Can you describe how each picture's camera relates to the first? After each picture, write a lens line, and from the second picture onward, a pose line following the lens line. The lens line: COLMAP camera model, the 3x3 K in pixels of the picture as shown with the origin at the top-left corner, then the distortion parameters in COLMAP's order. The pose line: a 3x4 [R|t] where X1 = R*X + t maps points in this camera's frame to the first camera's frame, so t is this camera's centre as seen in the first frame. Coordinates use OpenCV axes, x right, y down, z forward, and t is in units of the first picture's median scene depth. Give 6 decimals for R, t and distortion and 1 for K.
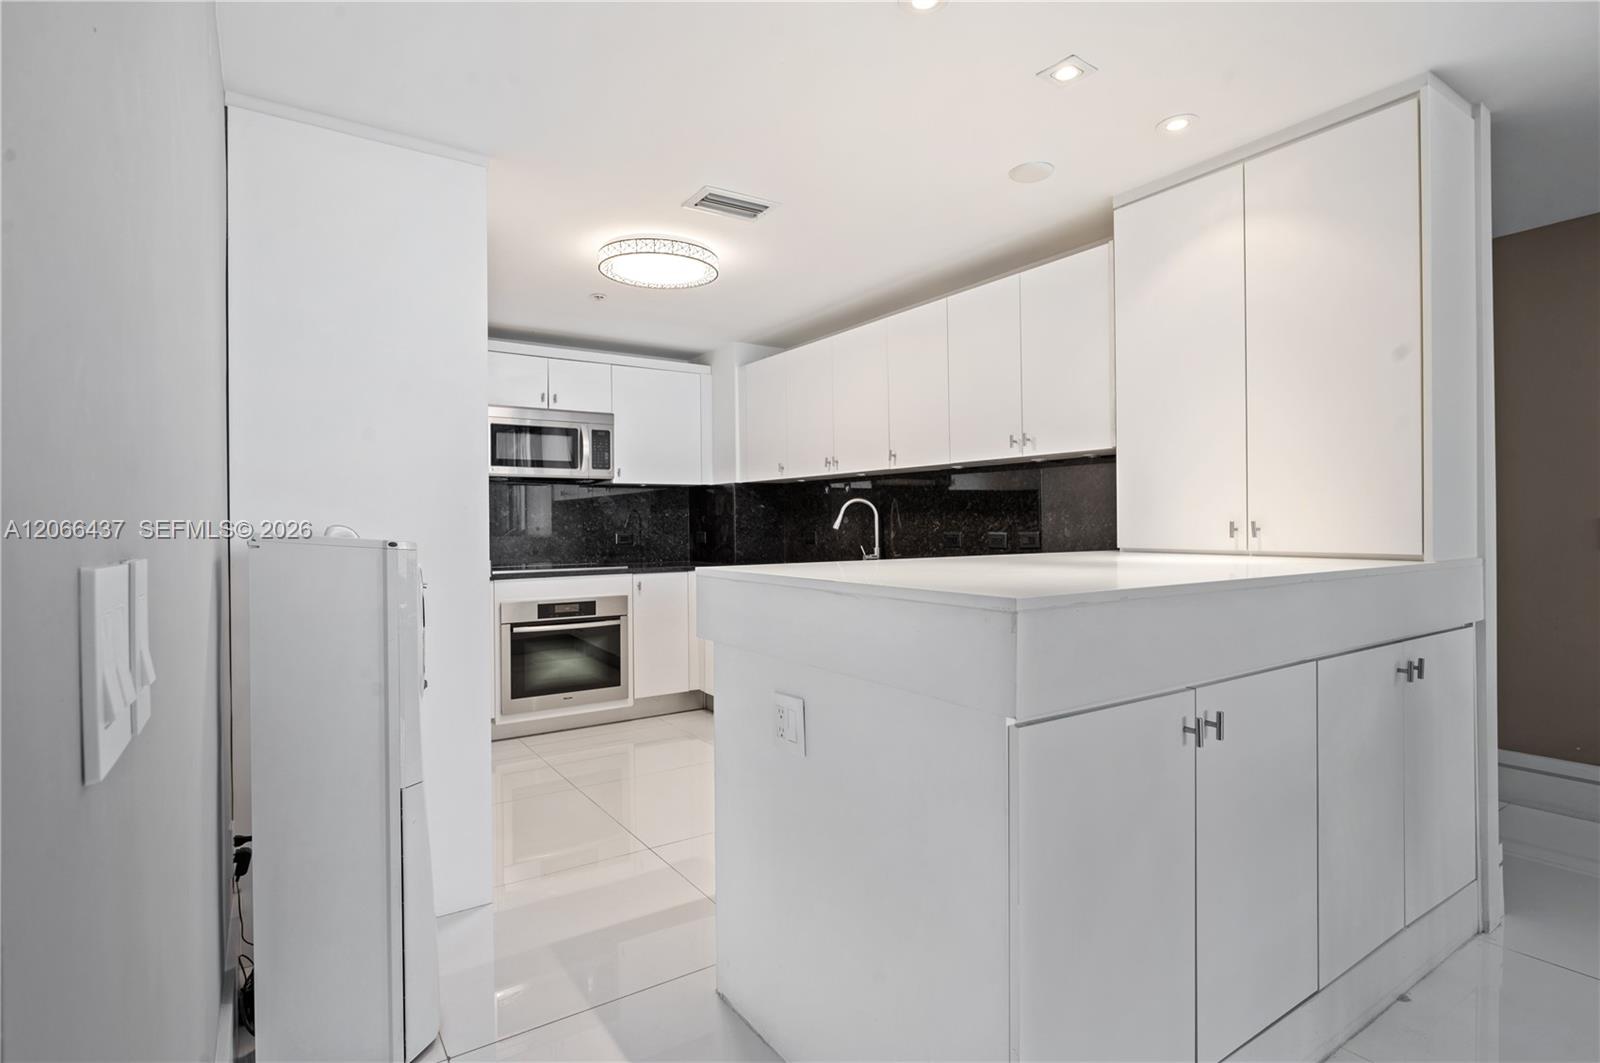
lens RADIAL K [[798.9, 0, 798.7], [0, 798.9, 527.2], [0, 0, 1]] dist [0.000371, 0.000006]
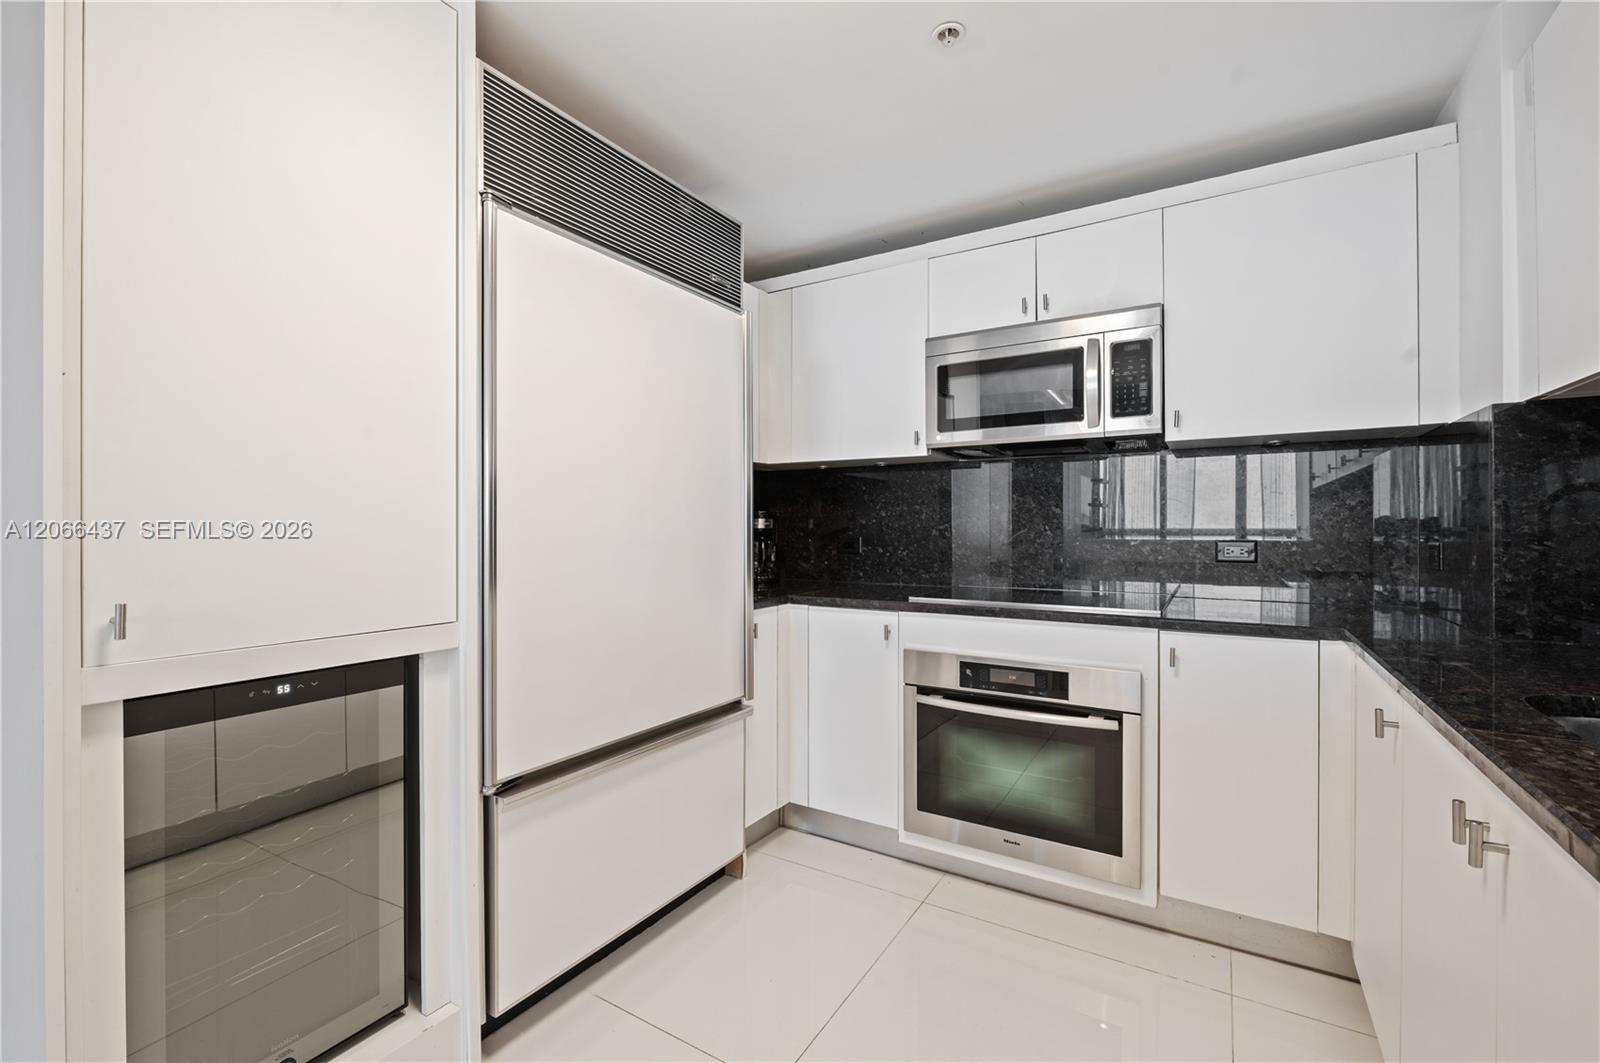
lens RADIAL K [[682.5, 0, 796.7], [0, 682.5, 526.3], [0, 0, 1]] dist [-0.016458, -0.000275]
pose [[0.402345, 0.010661, -0.915426, 0.071444], [-0.008742, 0.999931, 0.007803, -0.003196], [0.915446, 0.004863, 0.402411, 0.656927]]
